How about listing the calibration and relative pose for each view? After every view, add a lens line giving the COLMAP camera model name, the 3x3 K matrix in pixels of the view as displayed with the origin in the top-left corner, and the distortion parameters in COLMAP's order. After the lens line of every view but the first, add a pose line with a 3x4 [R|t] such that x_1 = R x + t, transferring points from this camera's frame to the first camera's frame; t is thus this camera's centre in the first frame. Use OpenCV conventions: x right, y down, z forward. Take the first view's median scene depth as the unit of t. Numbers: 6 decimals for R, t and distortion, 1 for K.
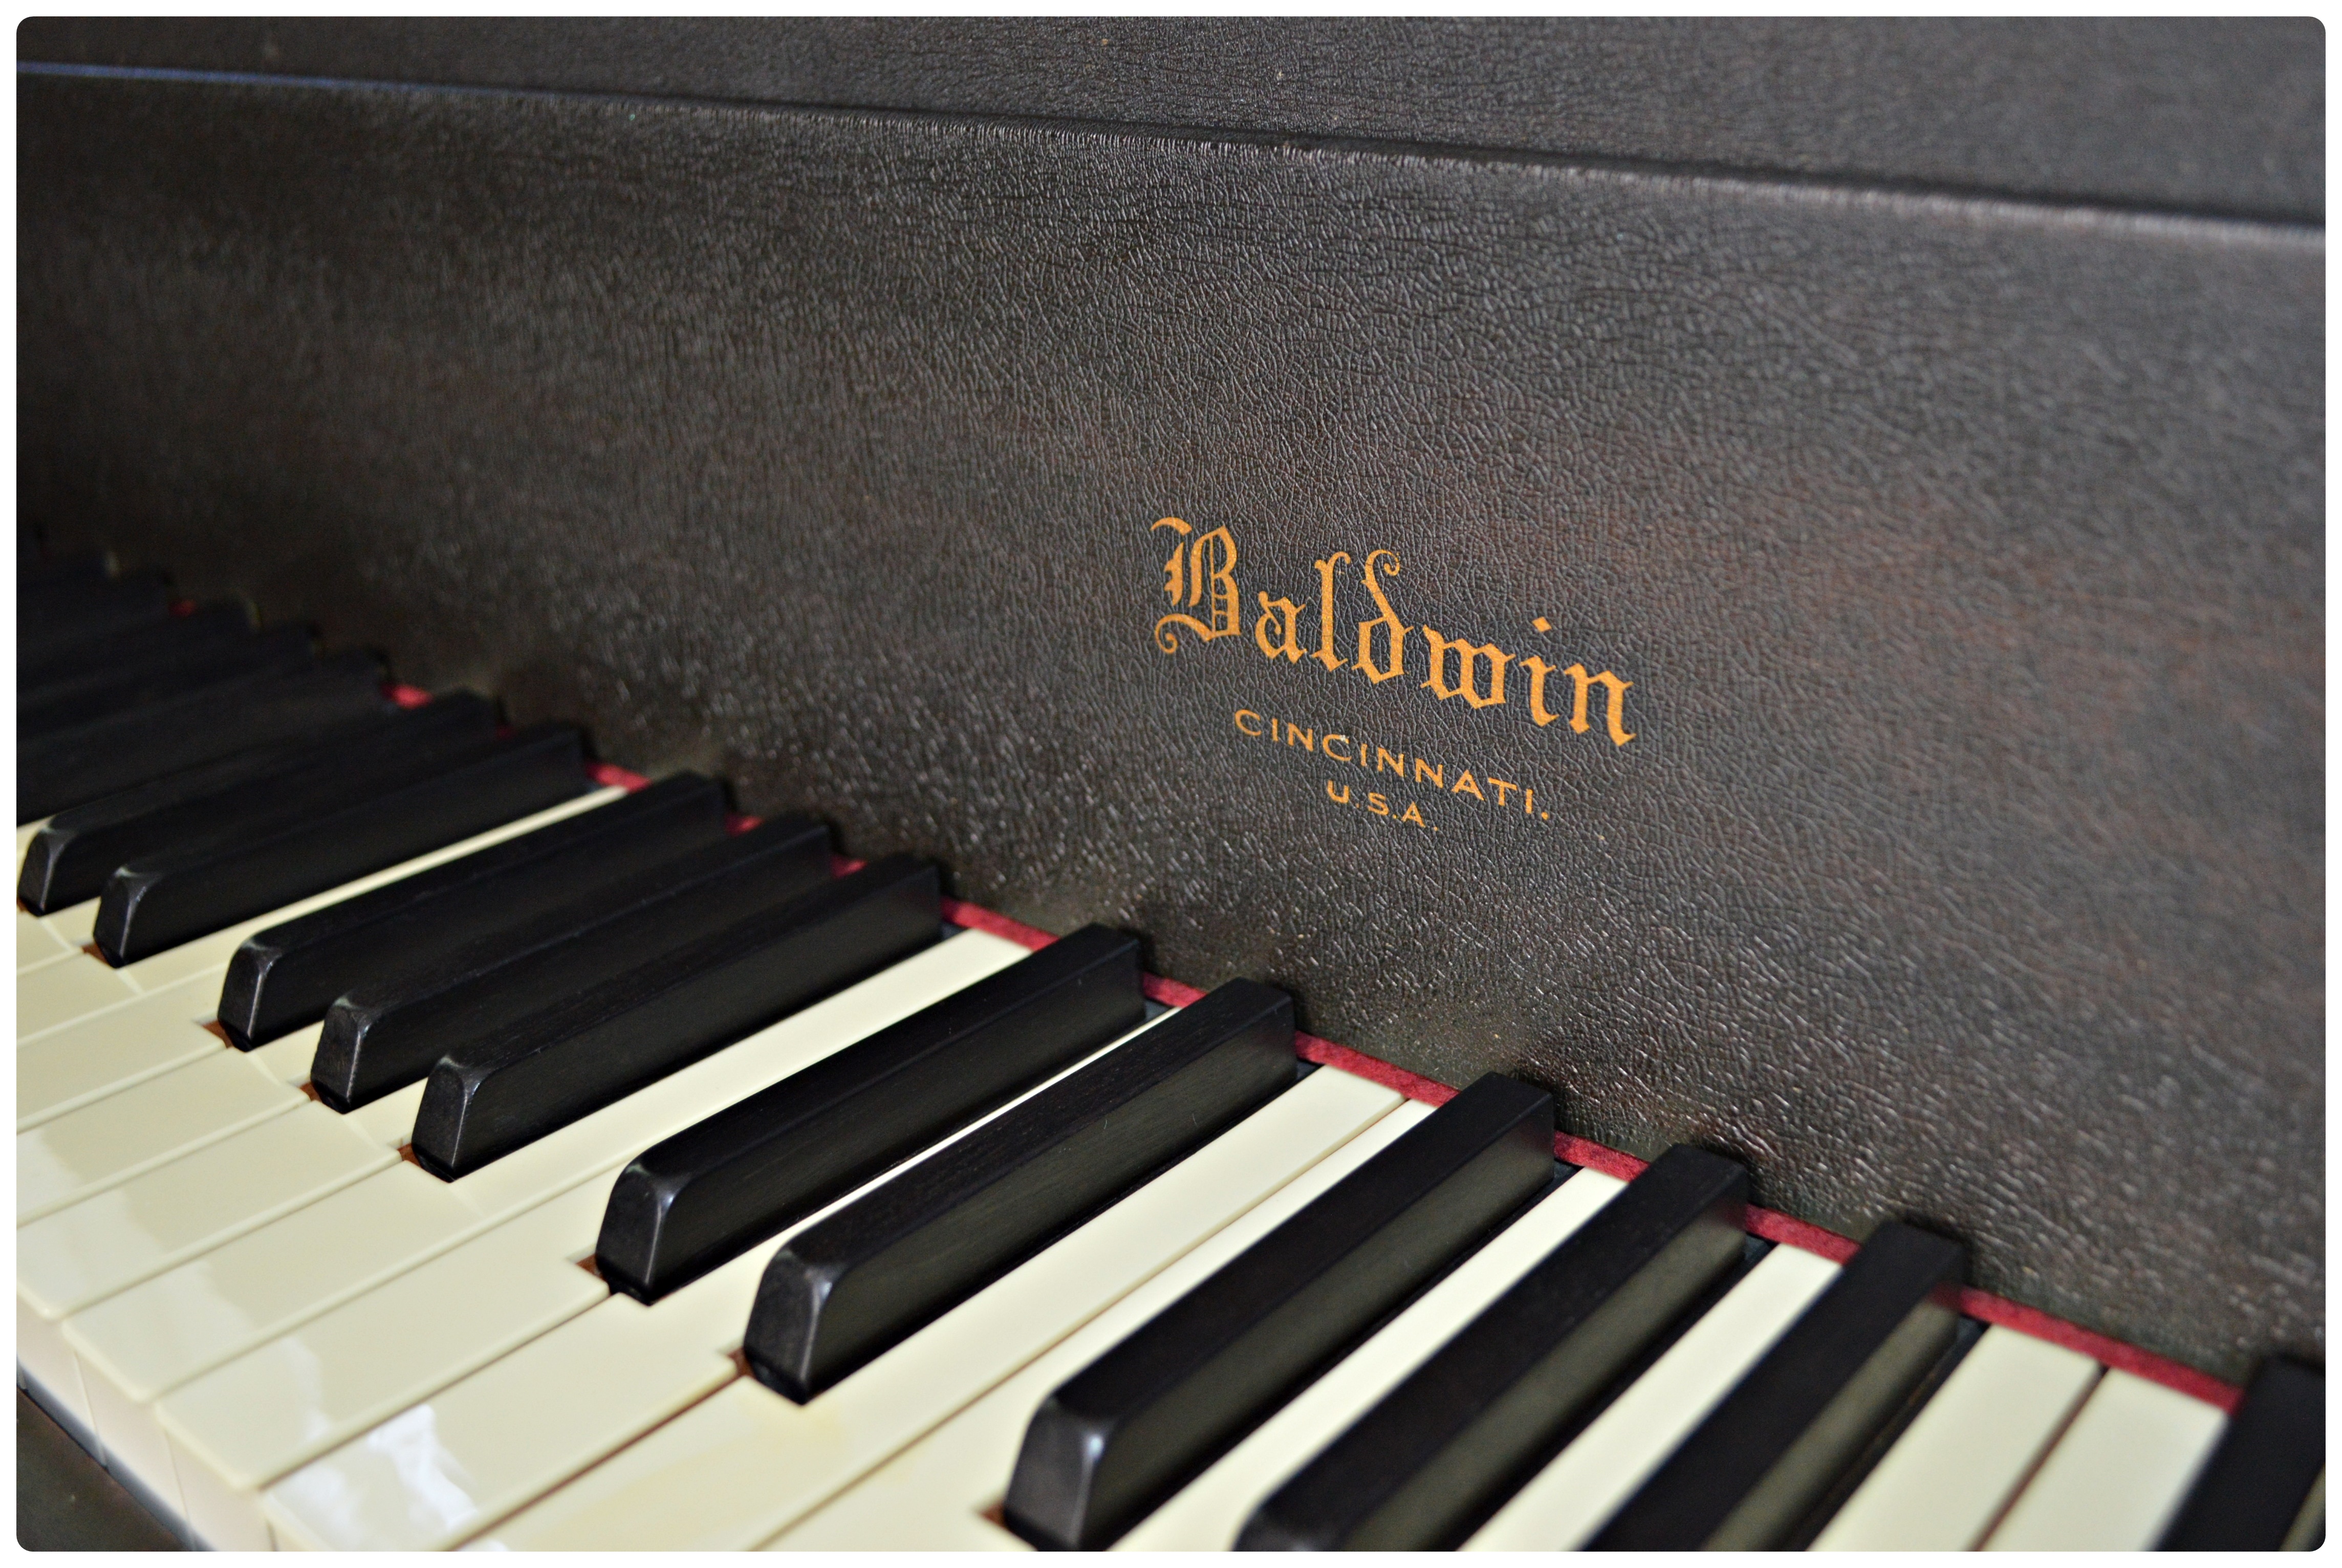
lens RADIAL K [[2150.8, 0, 1171.0], [0, 2150.8, 784.0], [0, 0, 1]] dist [-0.092177, -0.007707]
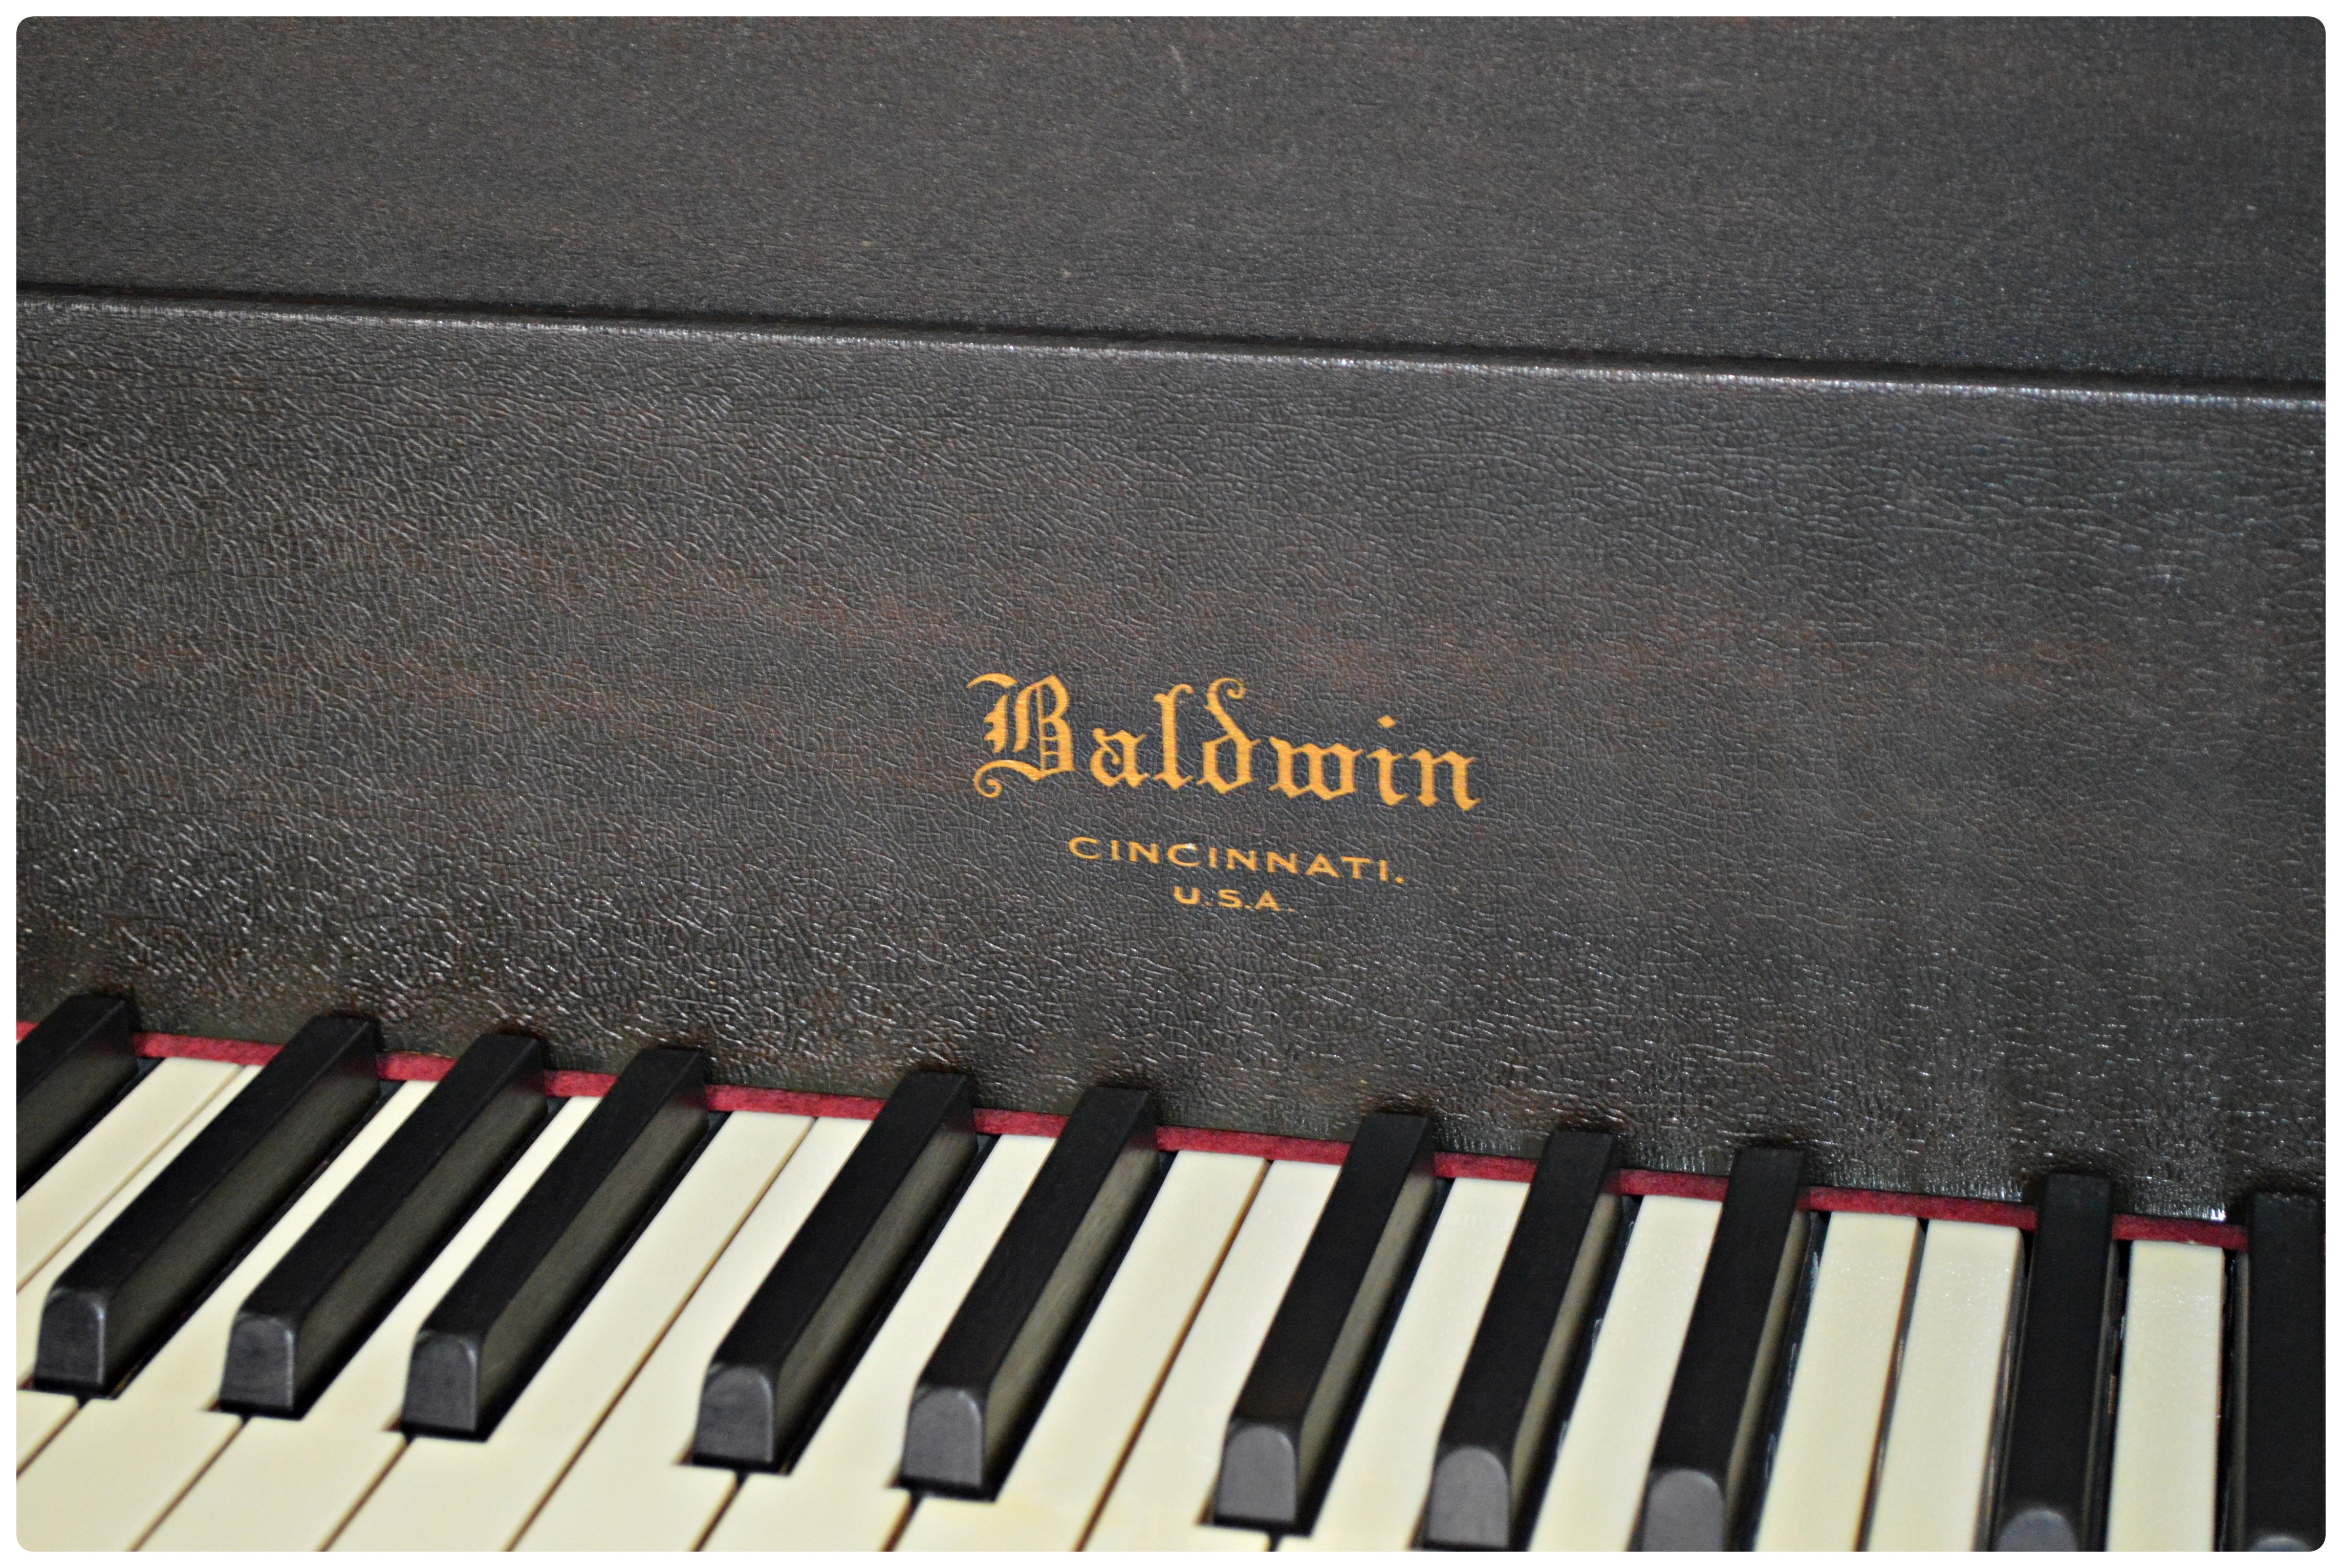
lens RADIAL K [[4221.5, 0, 1171.0], [0, 4221.5, 784.0], [0, 0, 1]] dist [0.005829, 0.050102]
pose [[0.894342, -0.180683, 0.409276, -0.838963], [0.182645, 0.982568, 0.034662, -0.134217], [-0.408404, 0.043753, 0.911752, -1.010184]]
